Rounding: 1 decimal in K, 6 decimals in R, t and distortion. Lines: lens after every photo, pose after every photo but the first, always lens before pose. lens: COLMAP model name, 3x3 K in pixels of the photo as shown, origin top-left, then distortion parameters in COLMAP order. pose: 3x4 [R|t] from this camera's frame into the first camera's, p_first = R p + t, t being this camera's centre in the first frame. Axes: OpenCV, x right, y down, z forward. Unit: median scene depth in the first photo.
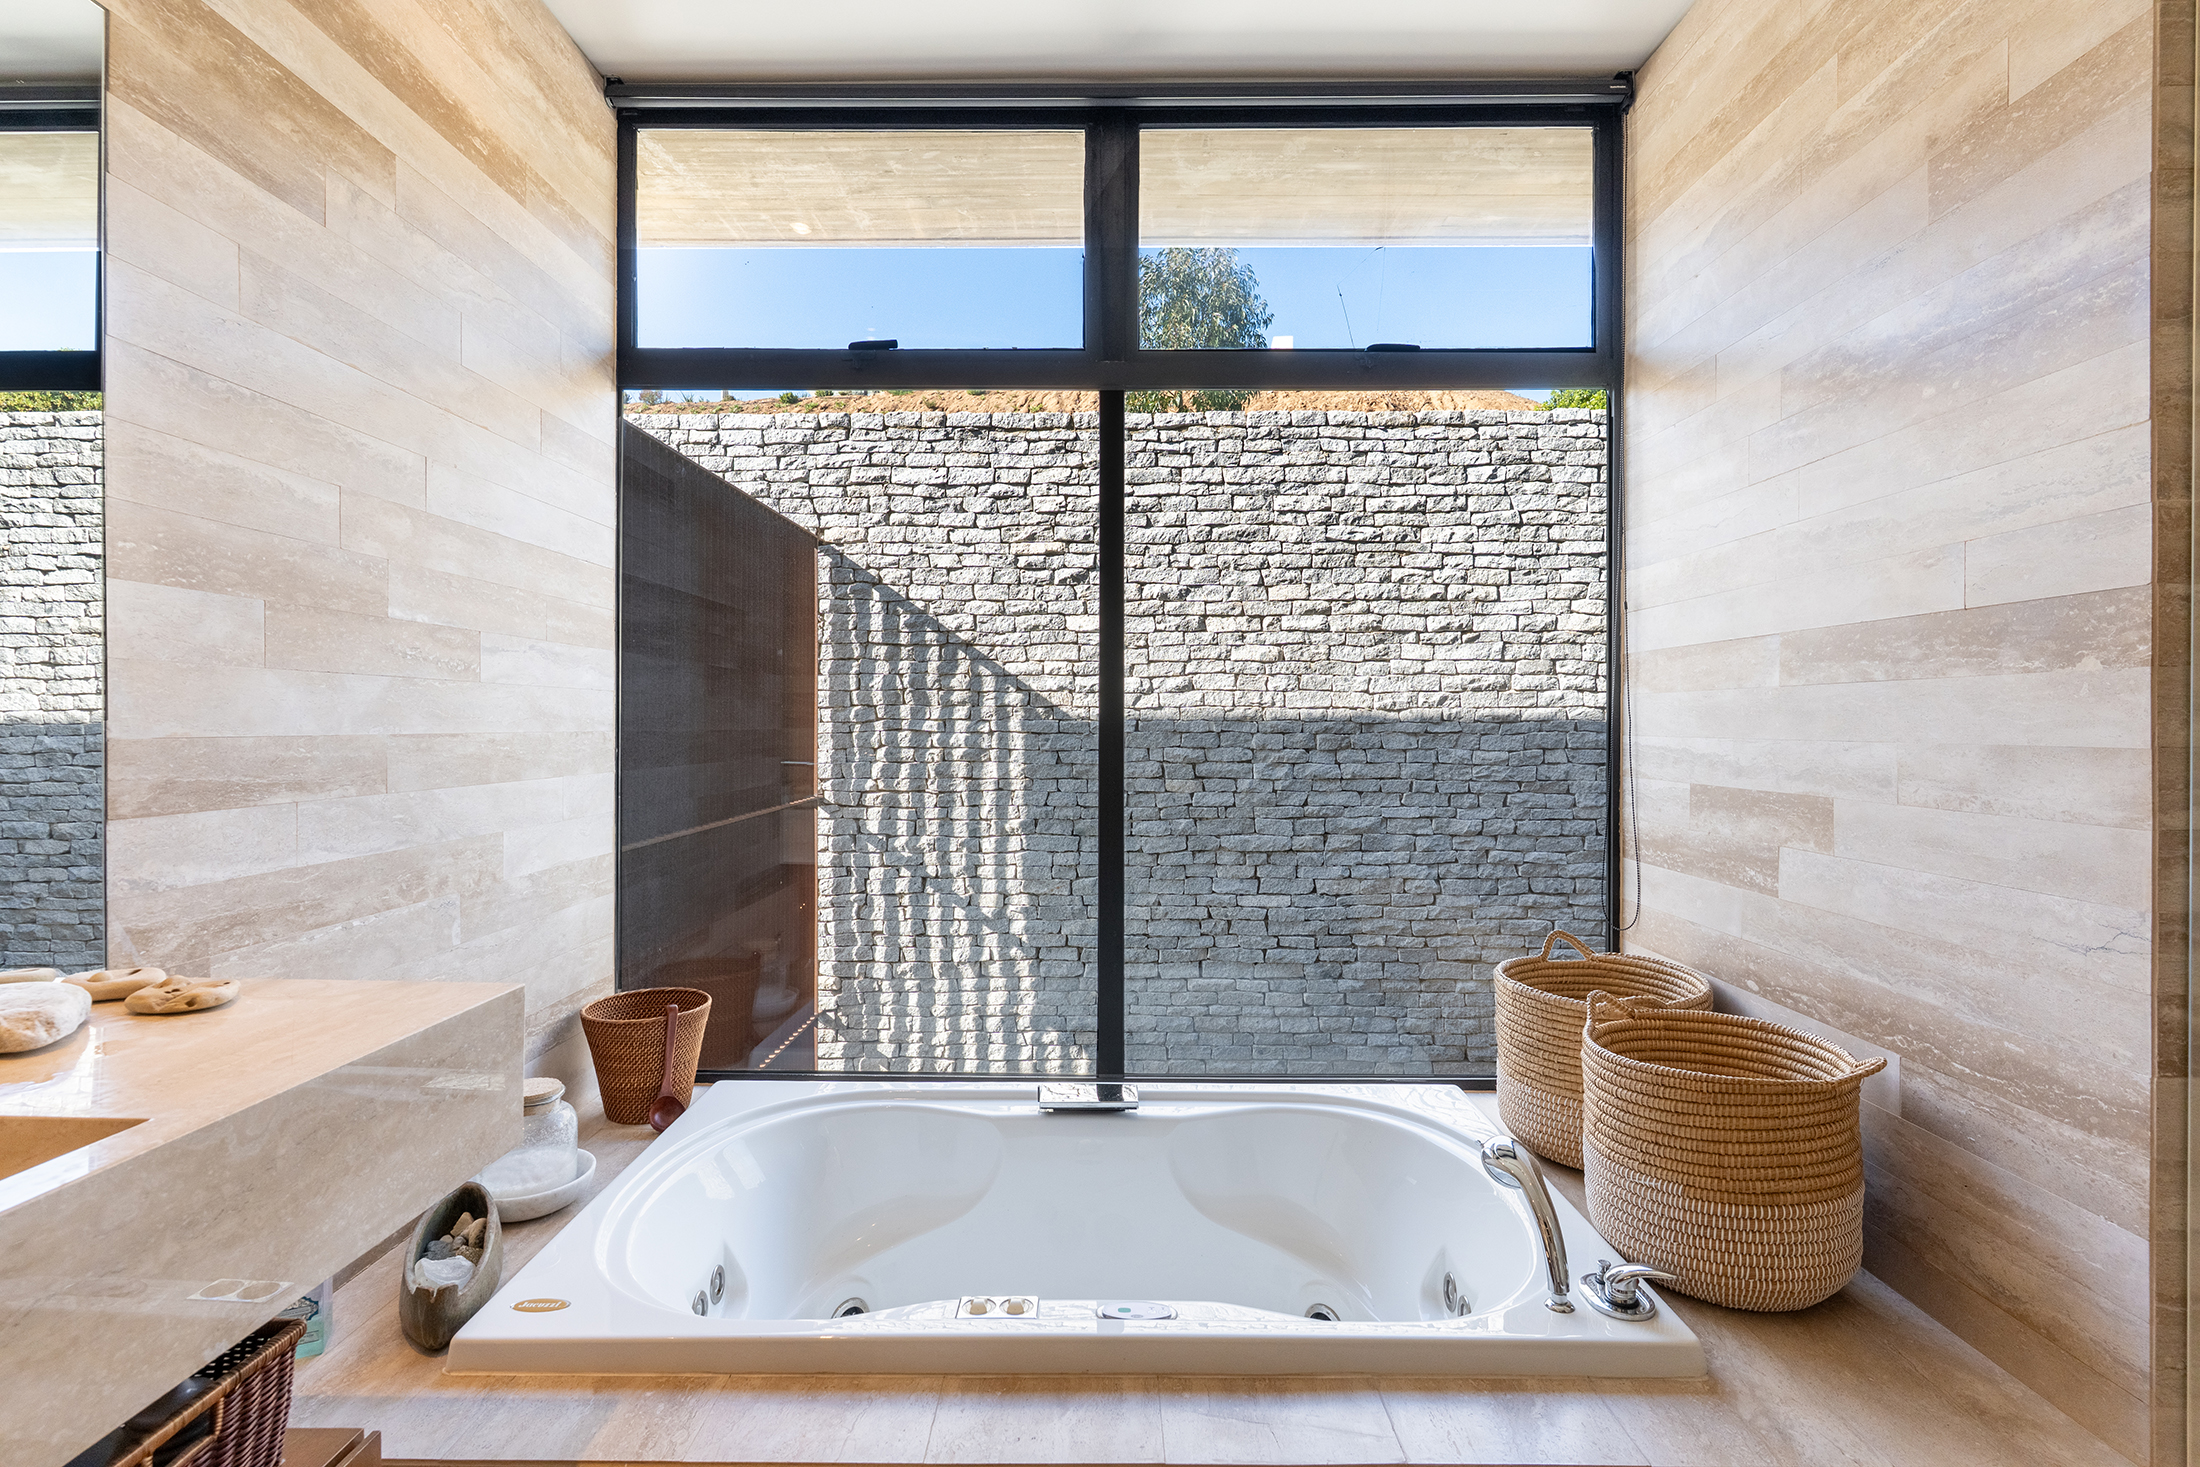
lens RADIAL K [[1060.9, 0, 1100.0], [0, 1060.9, 733.5], [0, 0, 1]] dist [-0.000622, 0.000972]
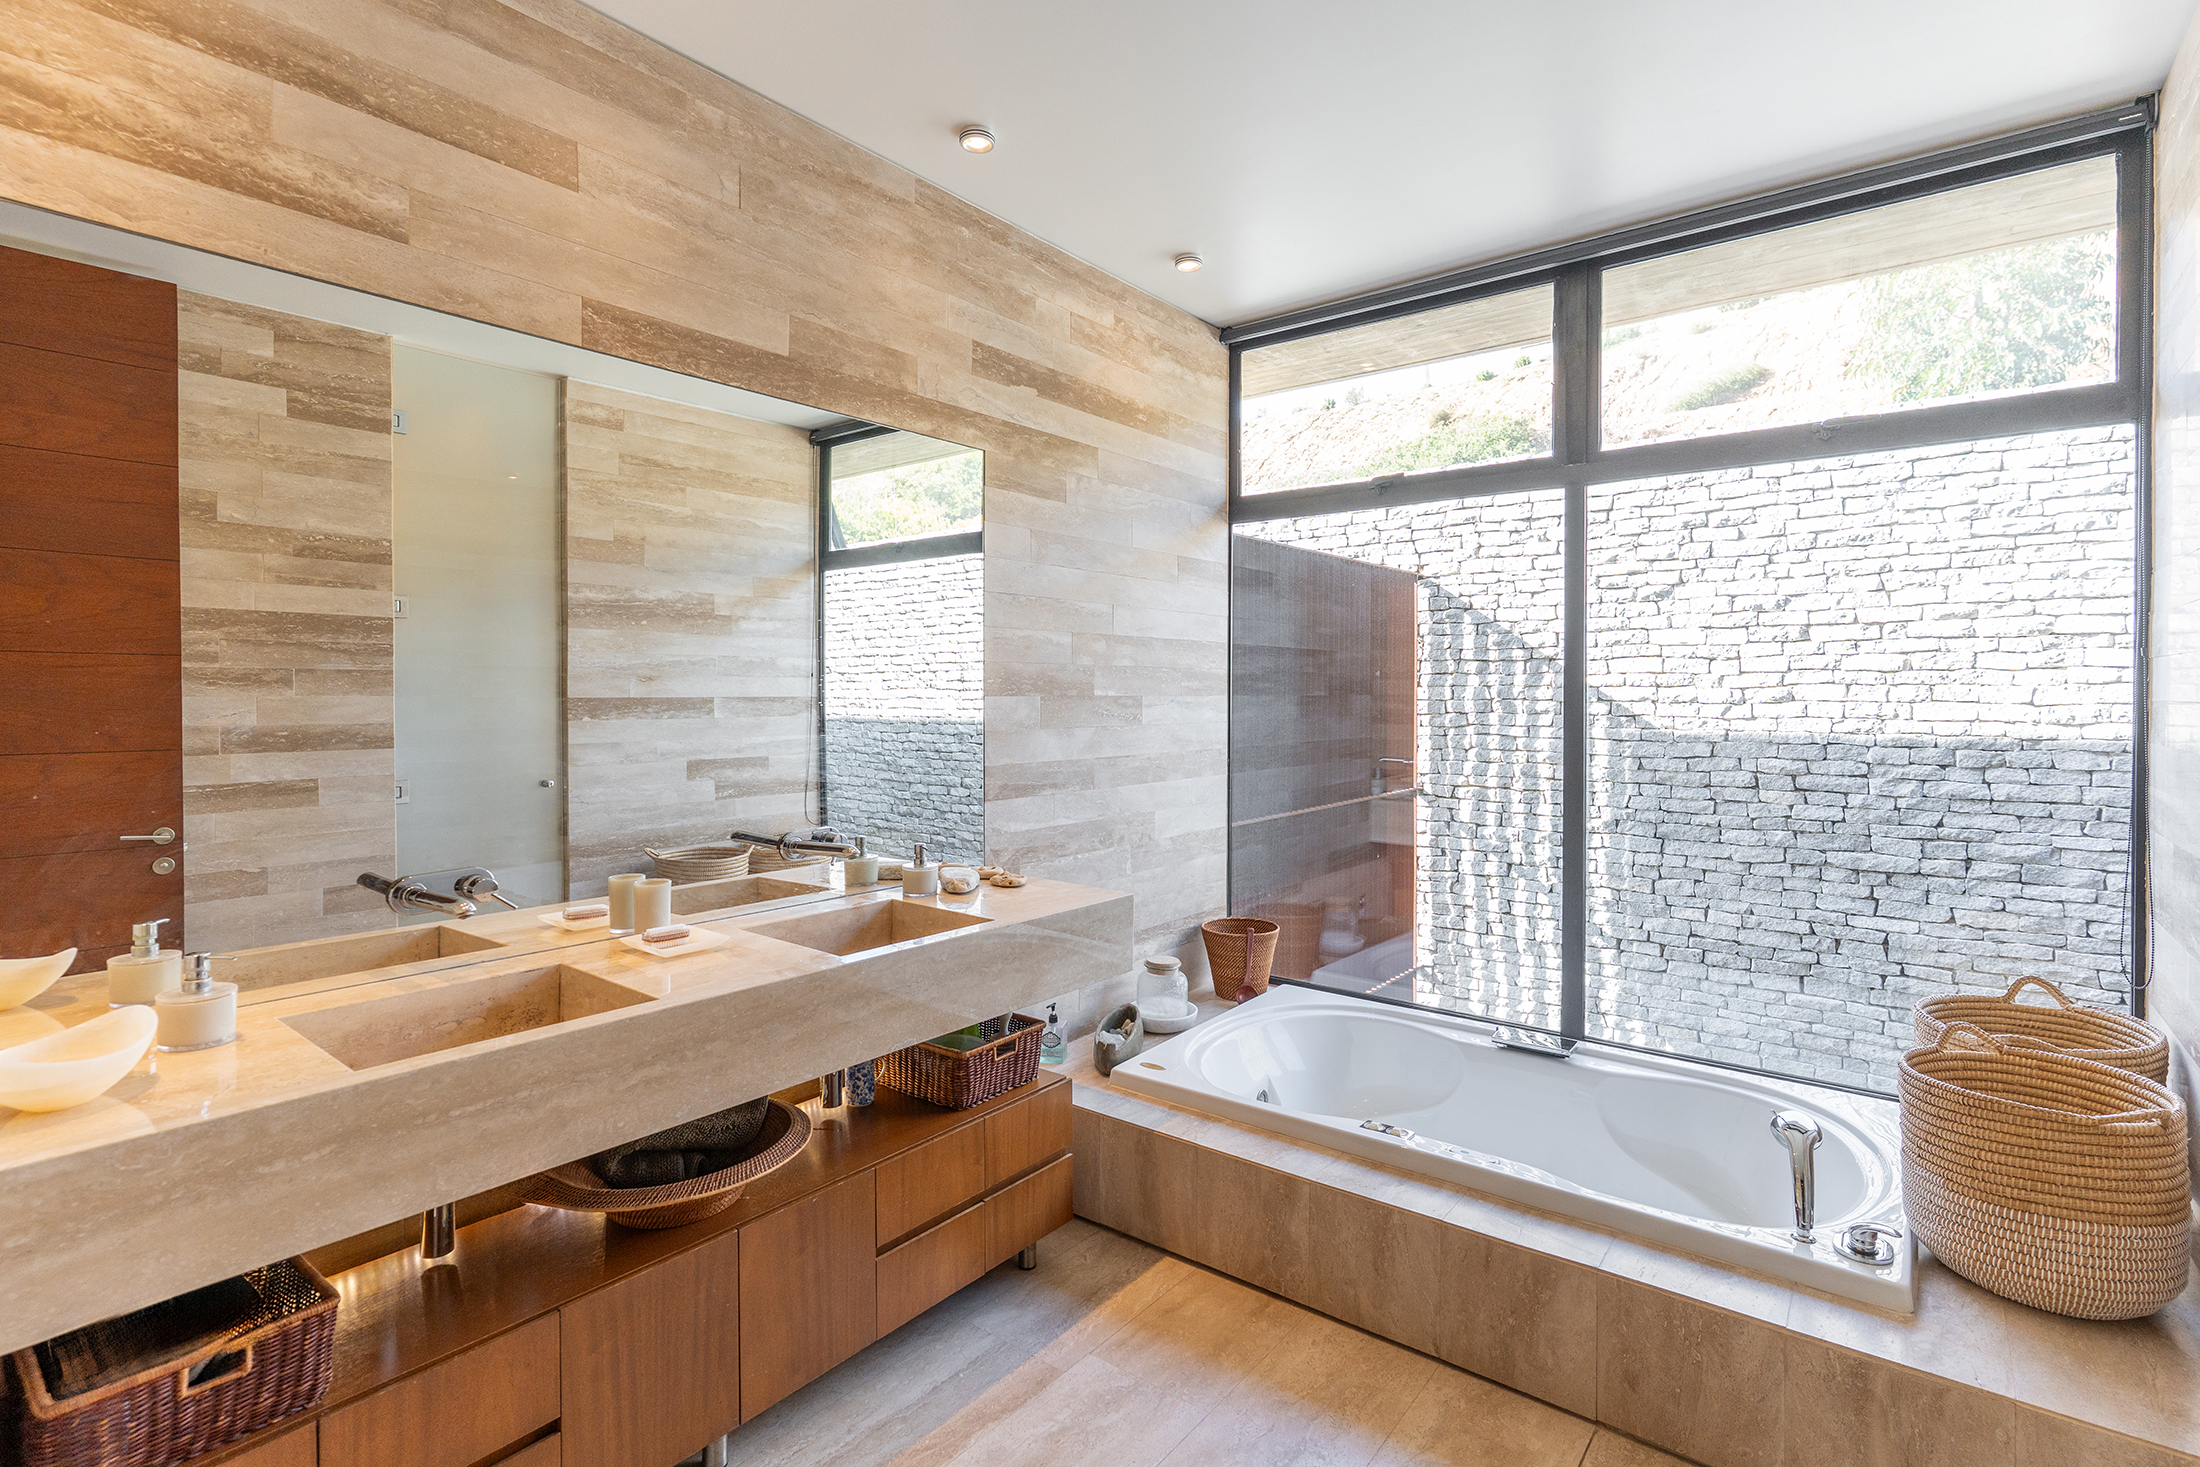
lens RADIAL K [[1086.9, 0, 1057.6], [0, 1086.9, 734.6], [0, 0, 1]] dist [0.001227, 0.001354]
pose [[0.772250, 0.023472, -0.634885, 0.204951], [-0.002269, 0.999413, 0.034189, -0.043355], [0.635314, -0.024961, 0.771850, -0.215745]]
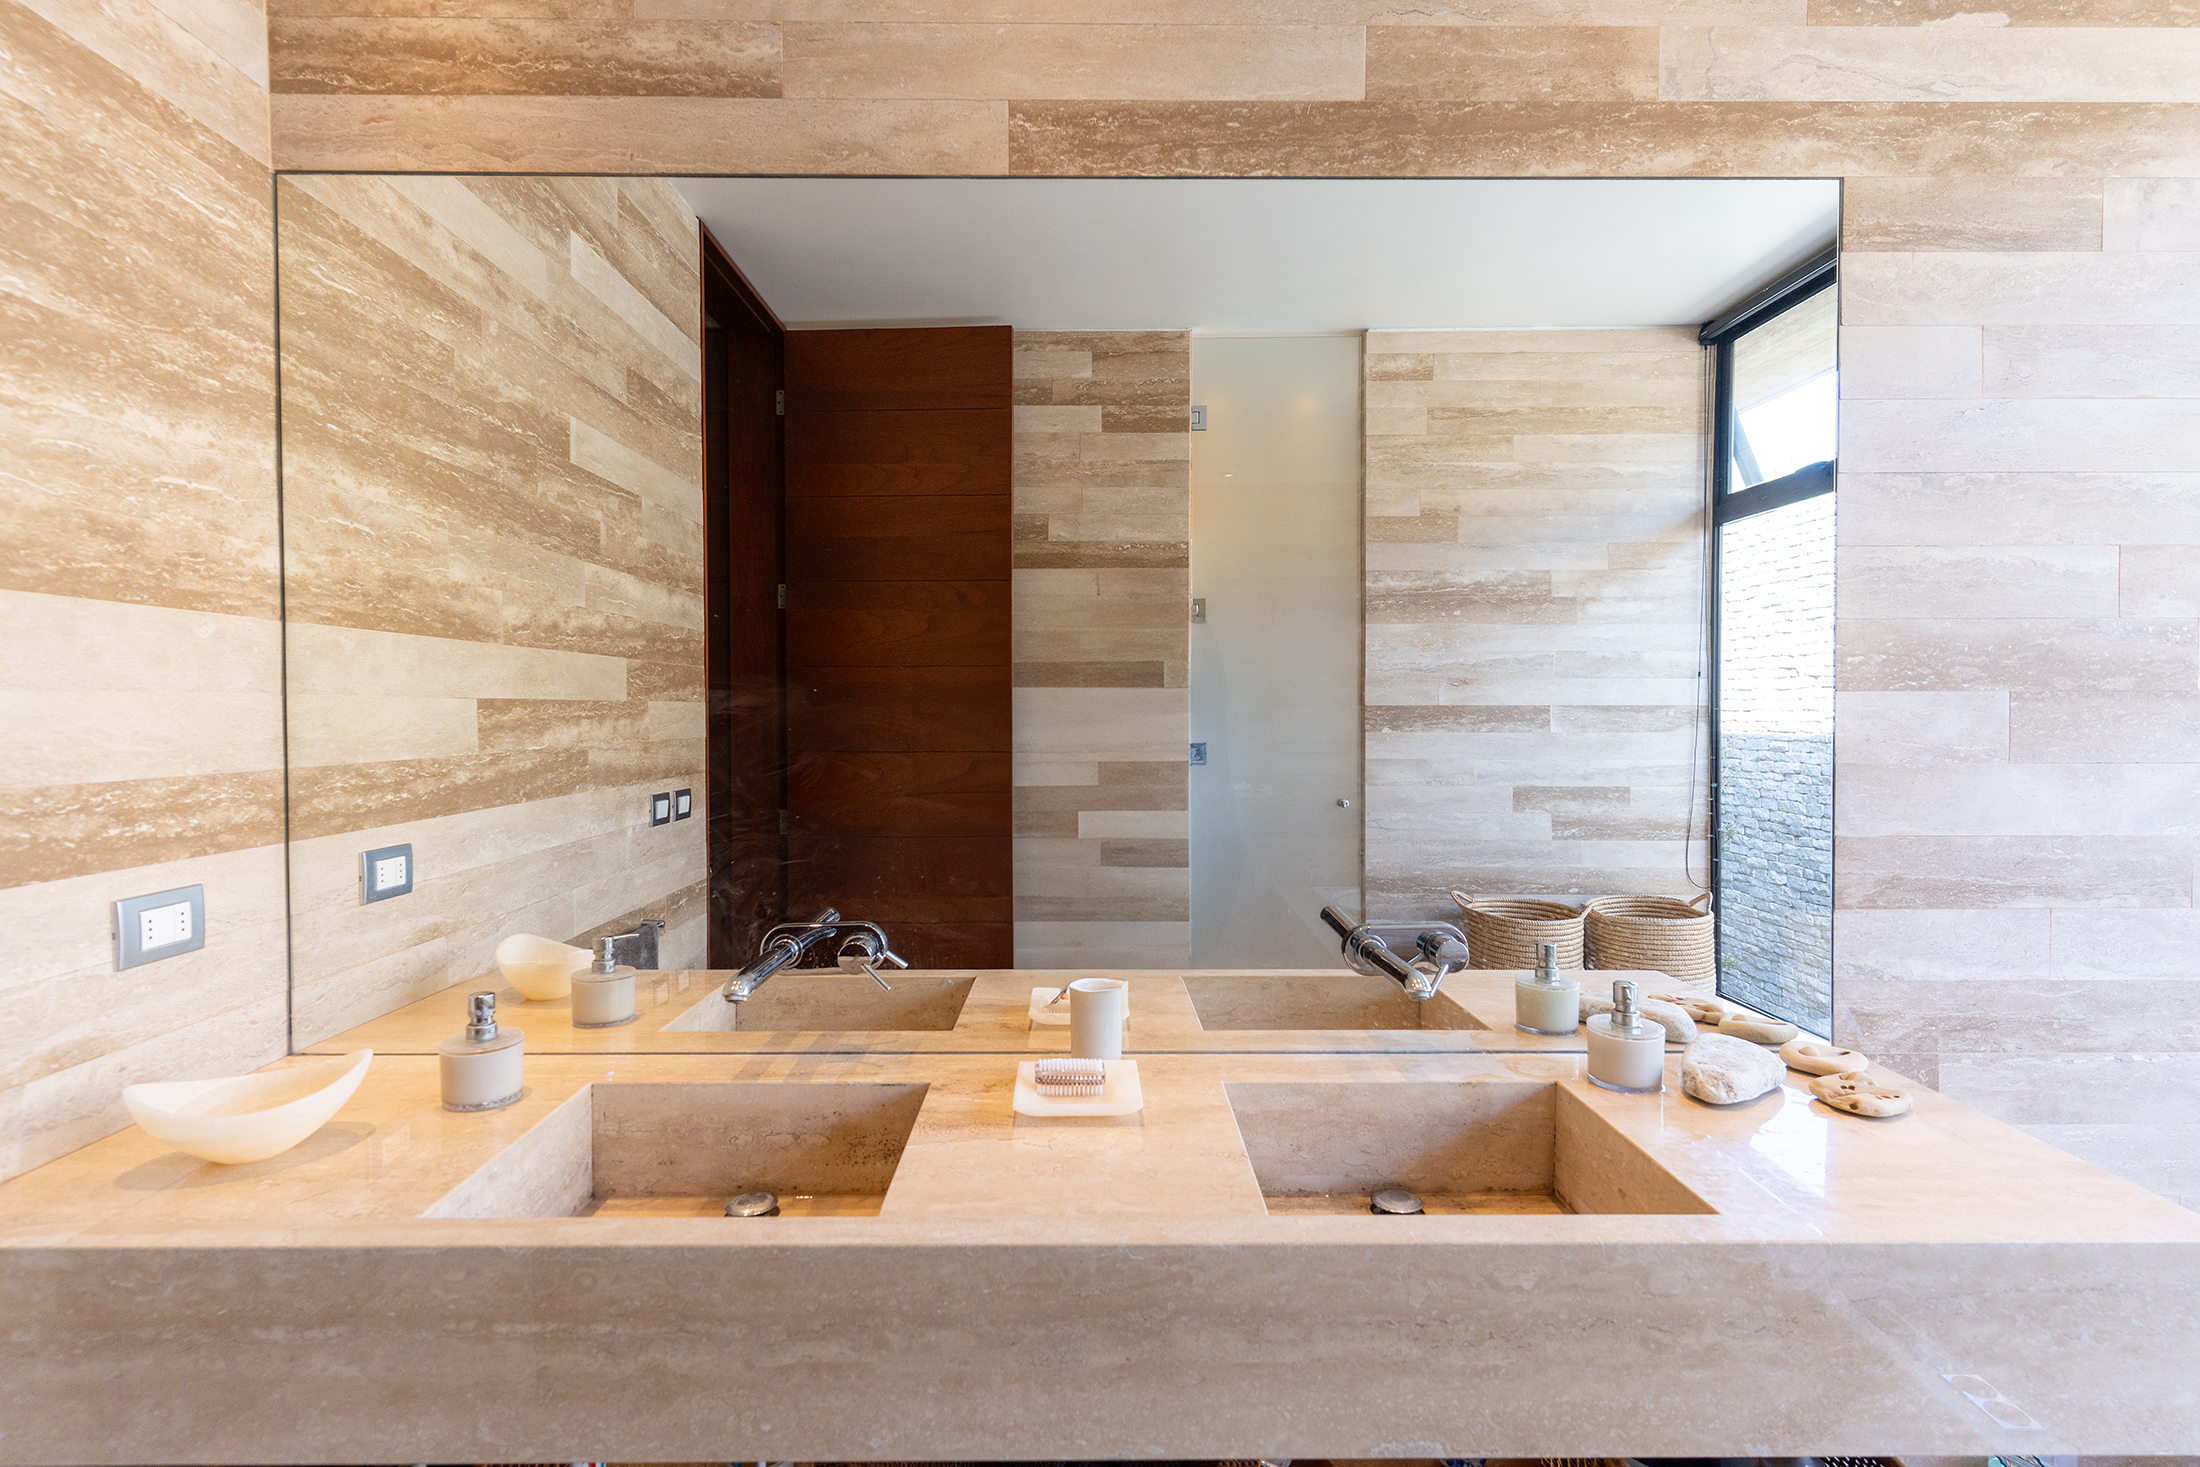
lens RADIAL K [[1070.4, 0, 1100.0], [0, 1070.4, 733.5], [0, 0, 1]] dist [0.001249, 0.001141]
pose [[0.023800, 0.021904, -0.999477, 0.049897], [-0.003513, 0.999756, 0.021827, -0.037396], [0.999711, 0.002992, 0.023871, 0.060960]]
